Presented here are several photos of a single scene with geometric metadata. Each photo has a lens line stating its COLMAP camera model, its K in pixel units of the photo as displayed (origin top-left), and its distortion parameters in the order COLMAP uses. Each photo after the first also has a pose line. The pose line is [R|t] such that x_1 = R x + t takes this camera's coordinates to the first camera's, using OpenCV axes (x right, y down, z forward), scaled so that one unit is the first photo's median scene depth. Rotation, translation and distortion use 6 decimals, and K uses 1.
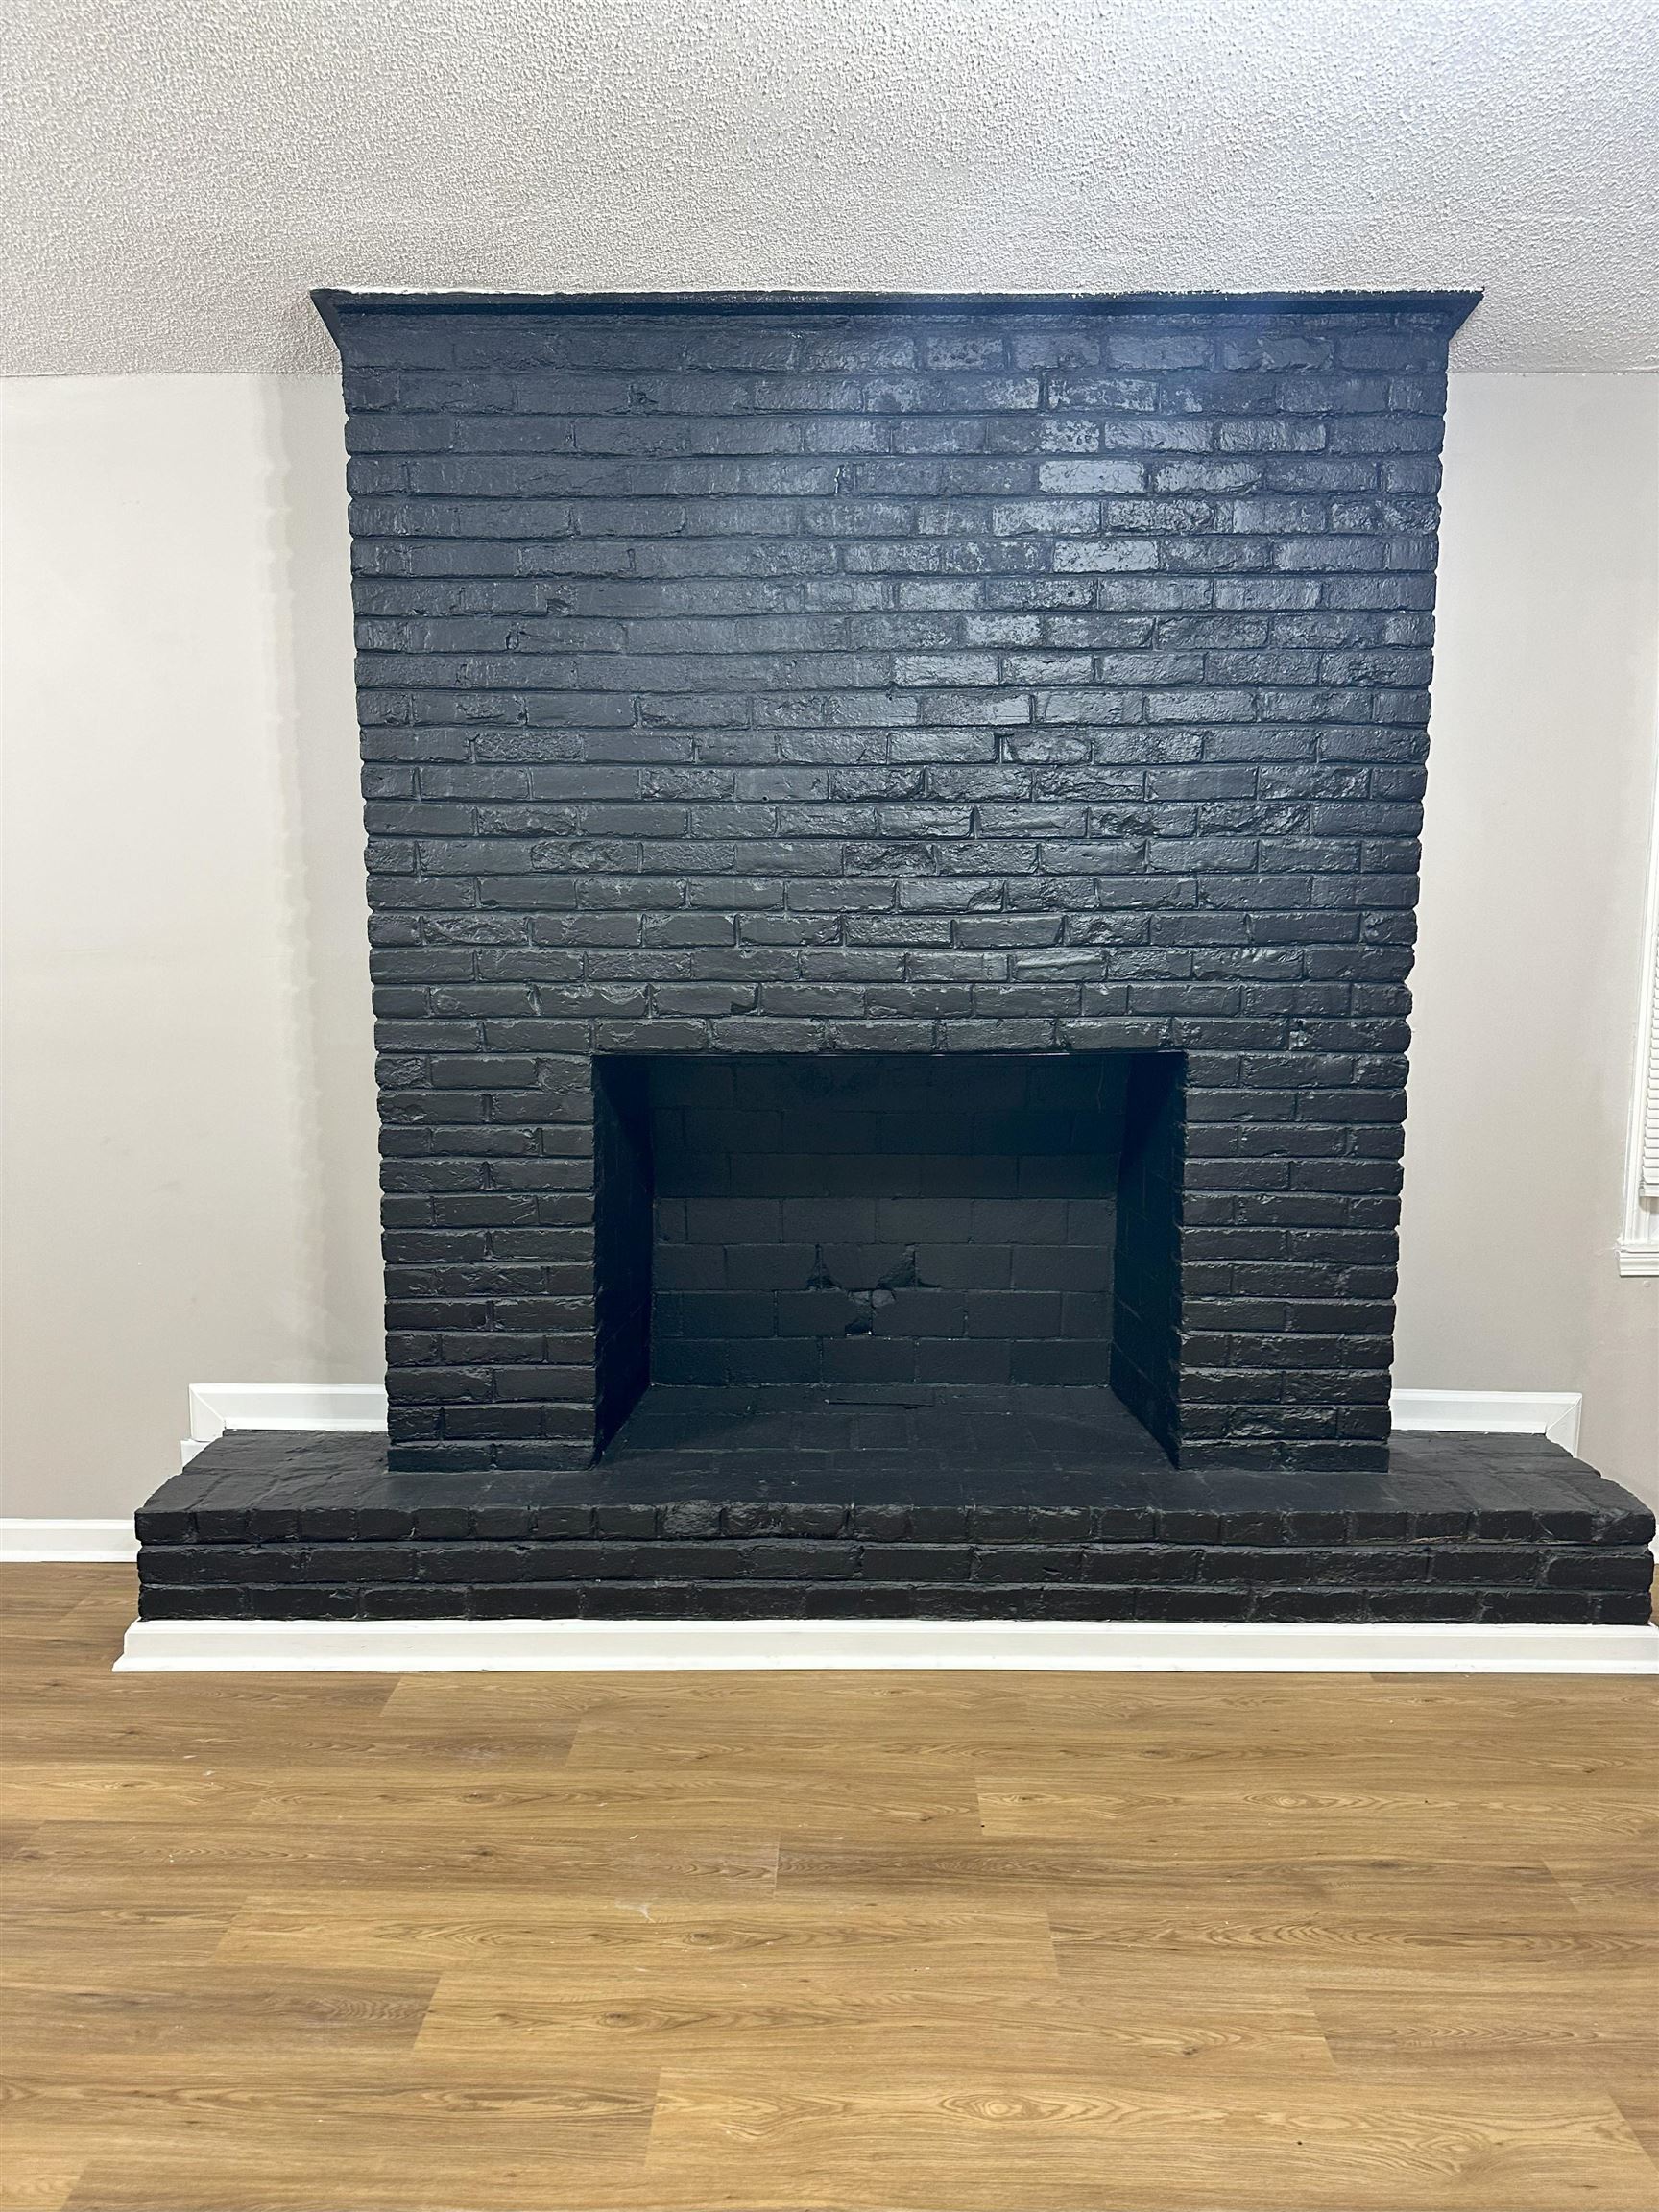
lens RADIAL K [[1549.0, 0, 819.5], [0, 1549.0, 1103.4], [0, 0, 1]] dist [0.075421, -0.092214]
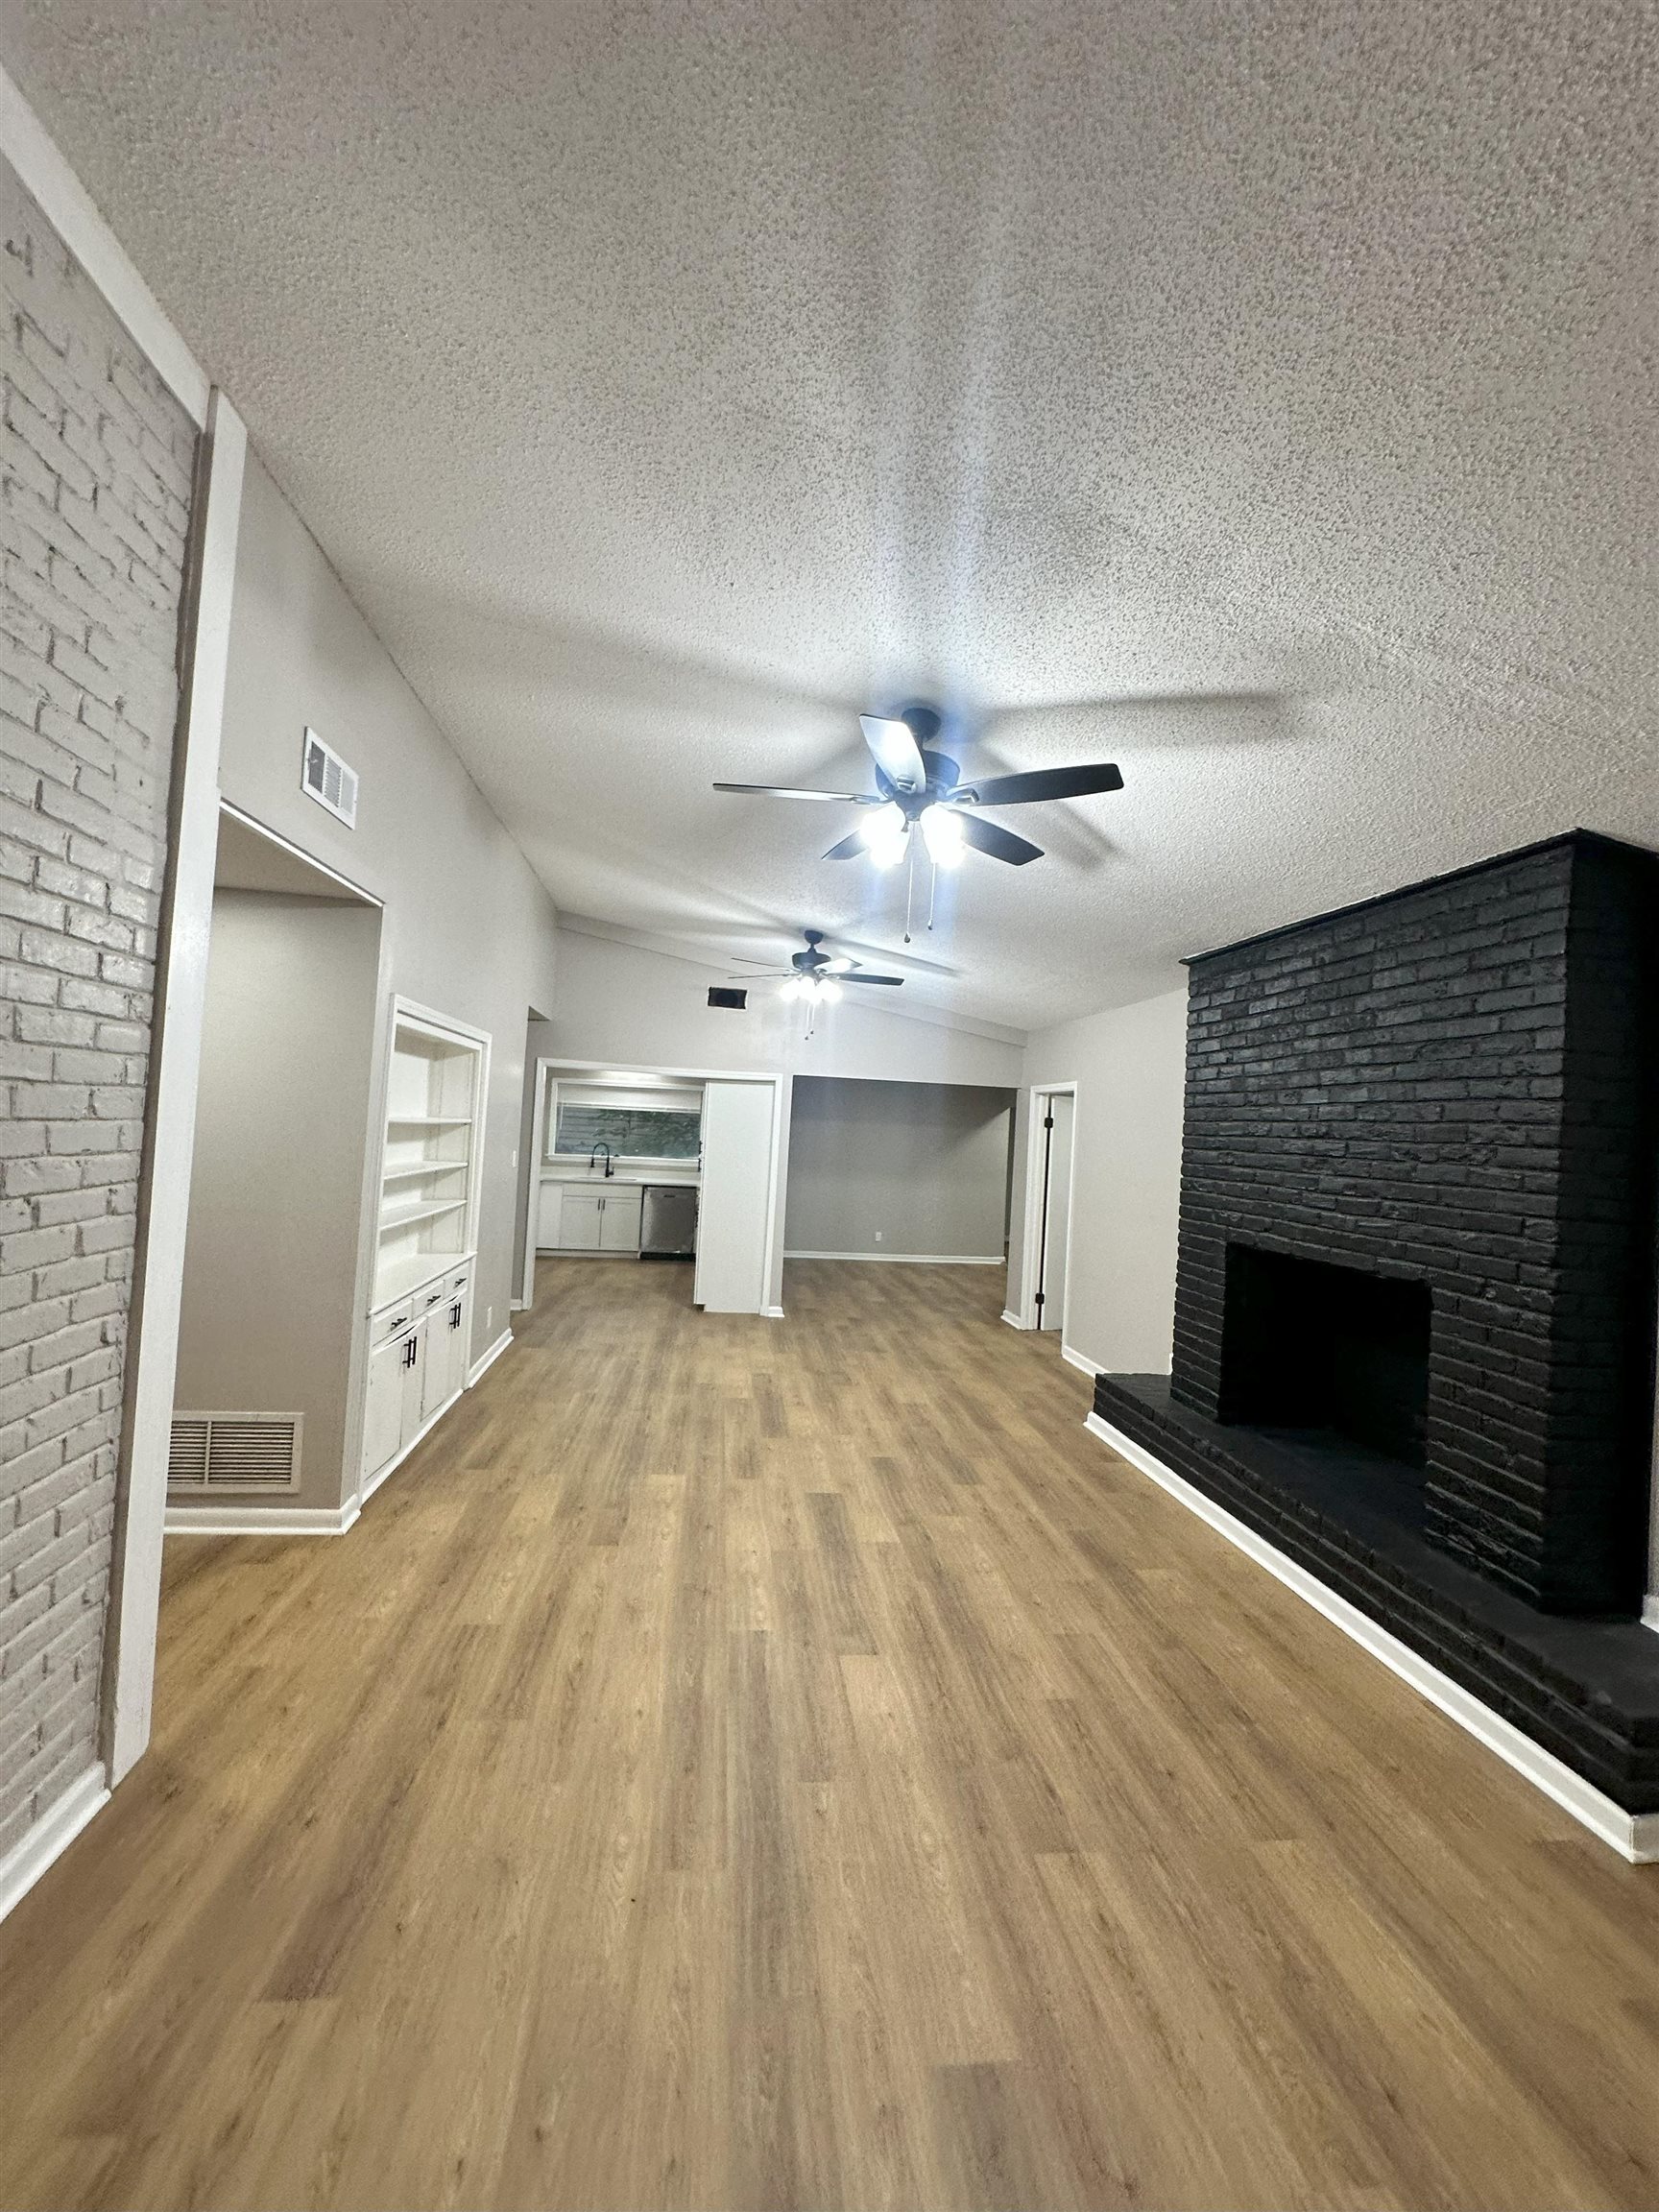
lens RADIAL K [[882.7, 0, 827.3], [0, 882.7, 1101.8], [0, 0, 1]] dist [-0.003224, 0.000677]
pose [[0.145358, -0.019317, -0.989190, 1.131869], [-0.181984, 0.982228, -0.045923, -0.069785], [0.972498, 0.186692, 0.139260, 0.188839]]
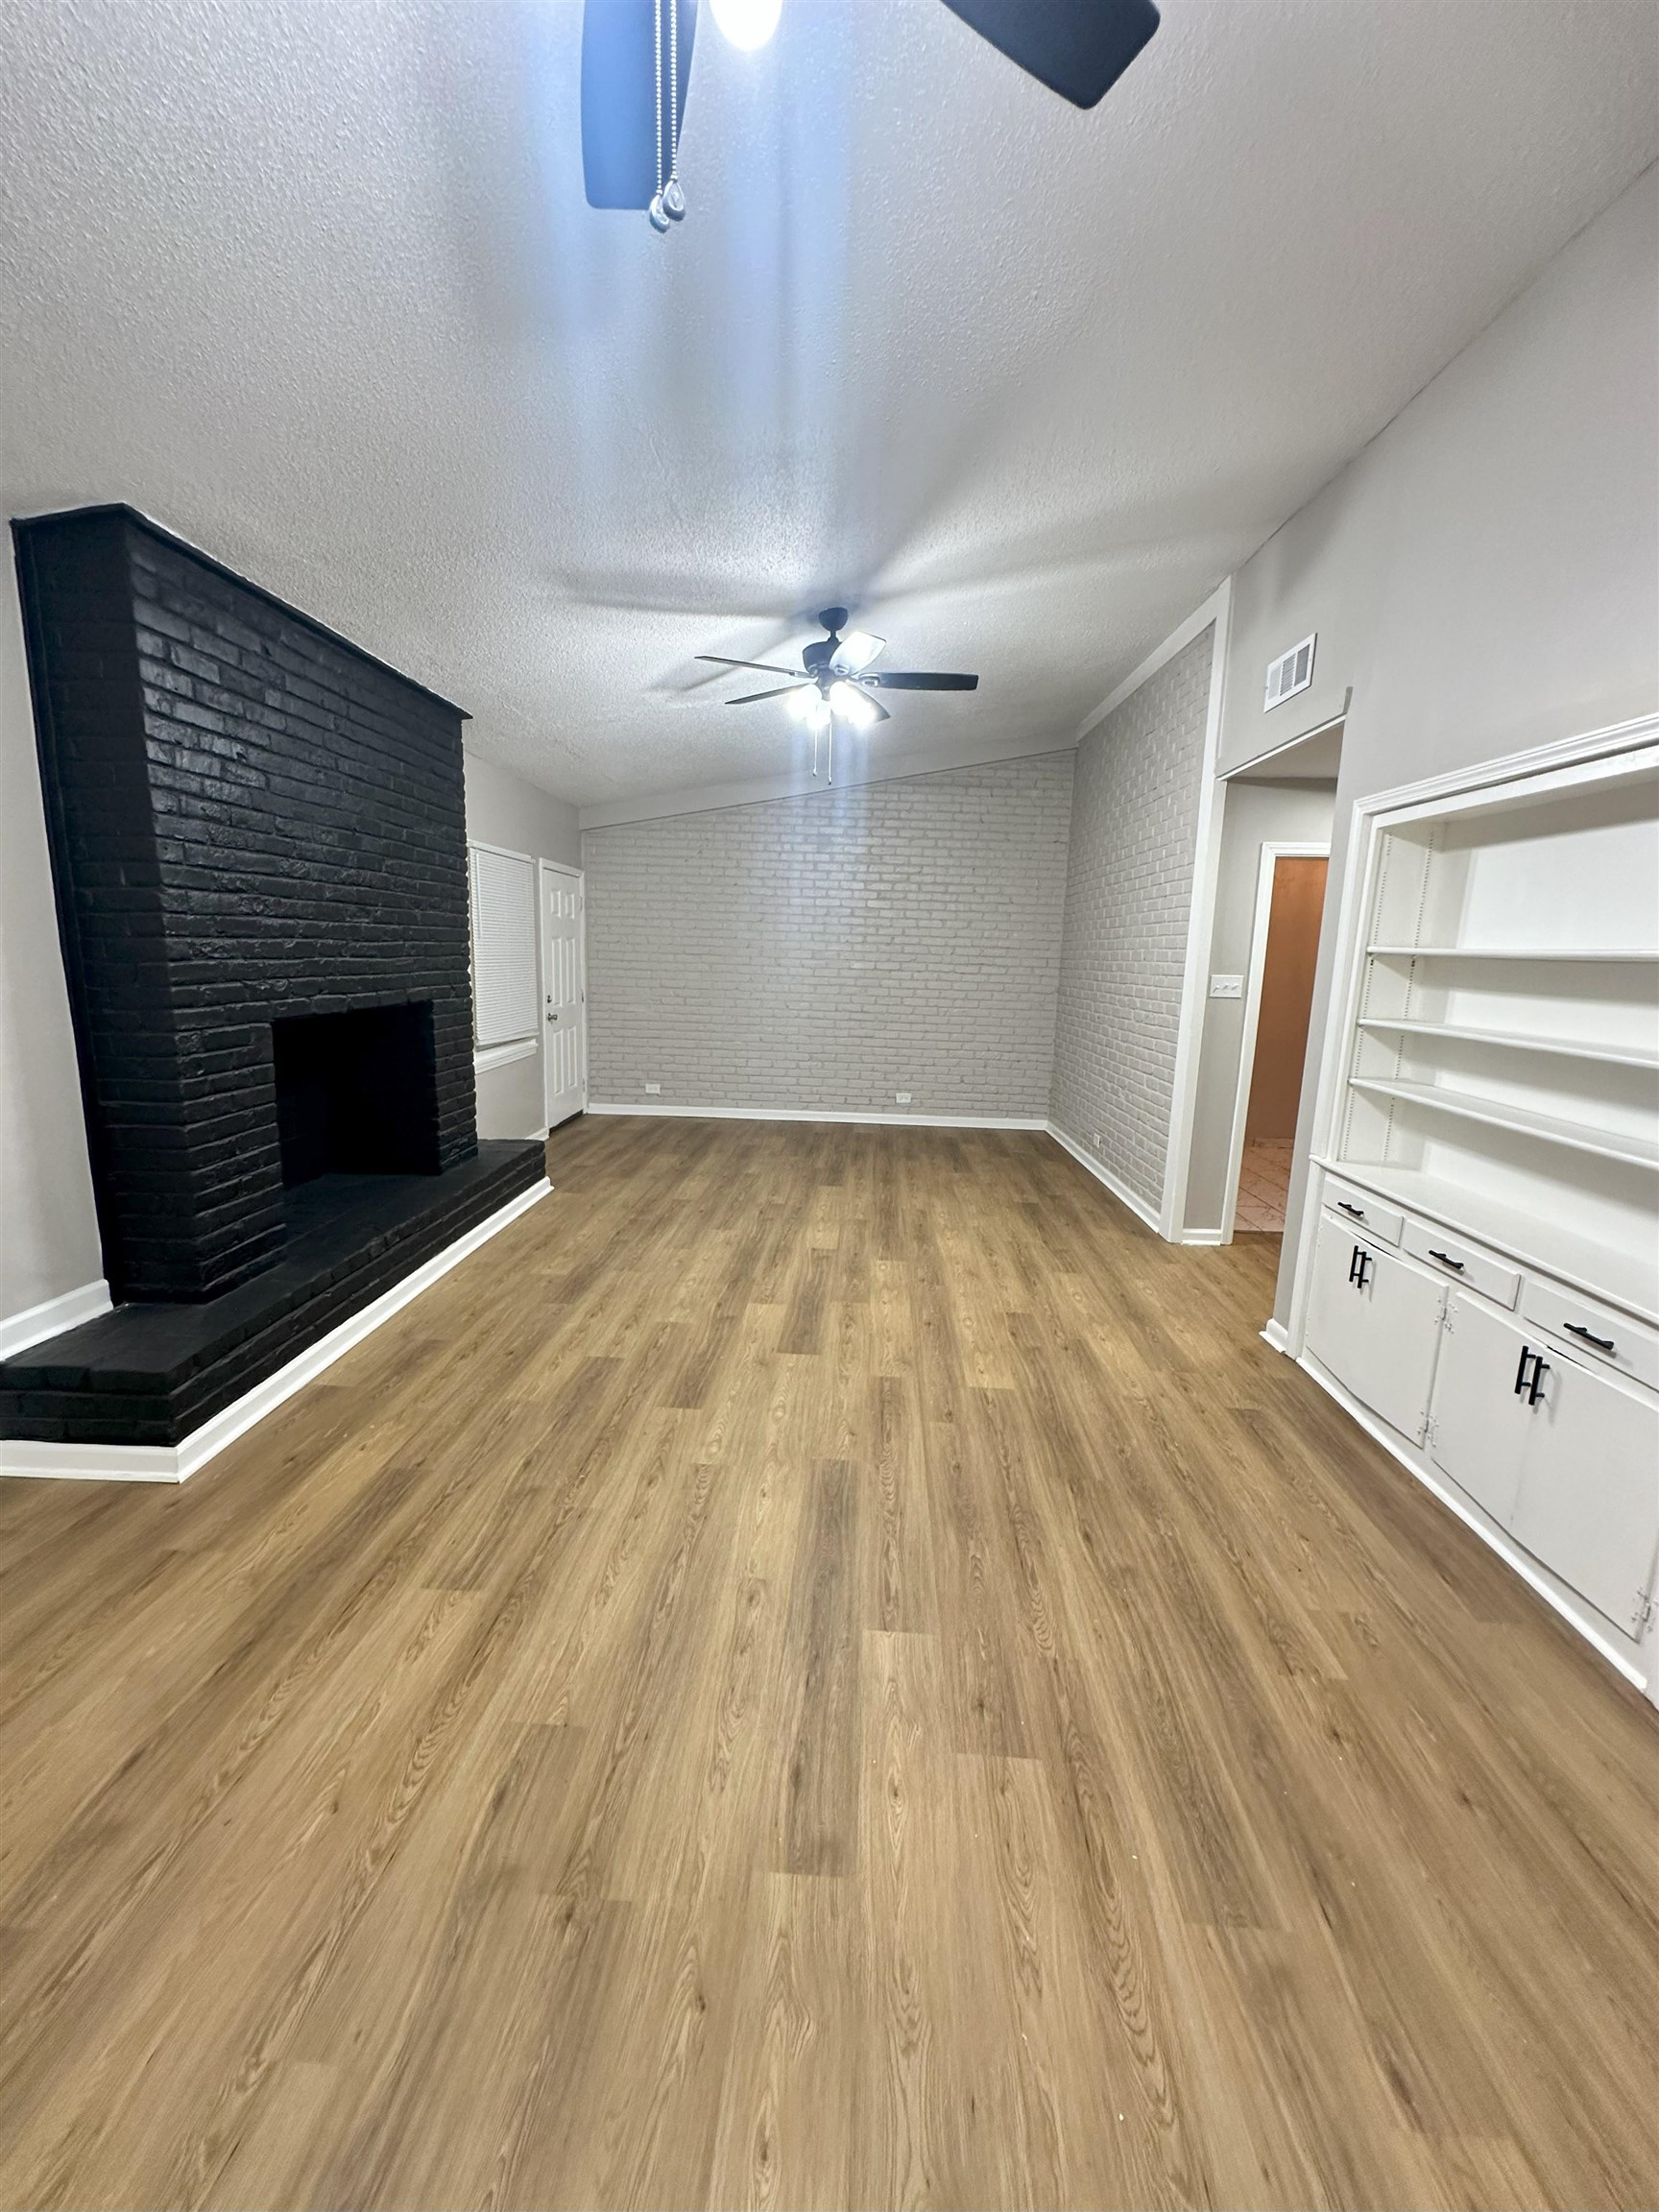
lens RADIAL K [[882.7, 0, 827.3], [0, 882.7, 1107.7], [0, 0, 1]] dist [-0.003224, 0.000677]
pose [[0.028431, -0.176071, 0.983967, -1.150336], [0.096960, 0.980209, 0.172597, -0.047795], [-0.994882, 0.090498, 0.044941, 0.357241]]
